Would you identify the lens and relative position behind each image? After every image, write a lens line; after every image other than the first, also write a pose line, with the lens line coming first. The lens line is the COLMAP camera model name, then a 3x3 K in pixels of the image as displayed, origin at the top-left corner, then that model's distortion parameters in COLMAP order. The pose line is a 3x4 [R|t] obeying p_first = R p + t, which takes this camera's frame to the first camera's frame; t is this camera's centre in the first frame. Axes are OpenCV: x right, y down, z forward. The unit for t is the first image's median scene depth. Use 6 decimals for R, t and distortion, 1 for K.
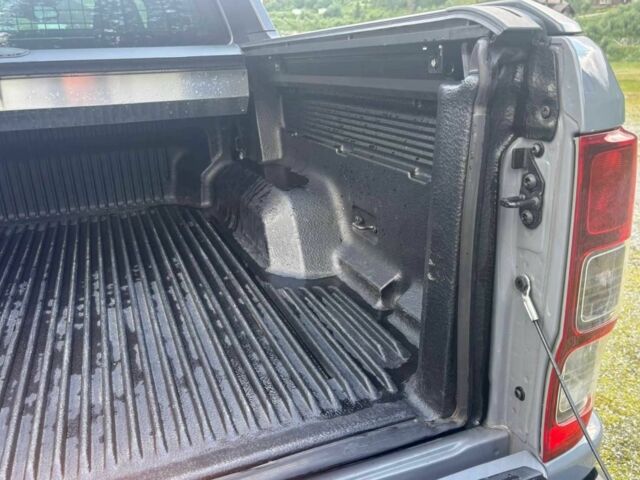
lens RADIAL K [[548.5, 0, 320.0], [0, 548.5, 240.0], [0, 0, 1]] dist [0.037244, -0.001306]
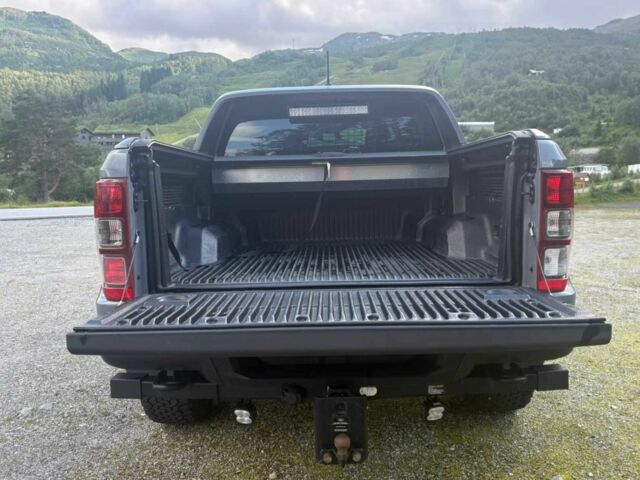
lens RADIAL K [[548.5, 0, 320.0], [0, 548.5, 240.0], [0, 0, 1]] dist [0.037244, -0.001306]
pose [[0.922593, 0.057839, -0.381414, 0.222798], [-0.133086, 0.975719, -0.173958, 0.381964], [0.362092, 0.211253, 0.907889, -0.923615]]
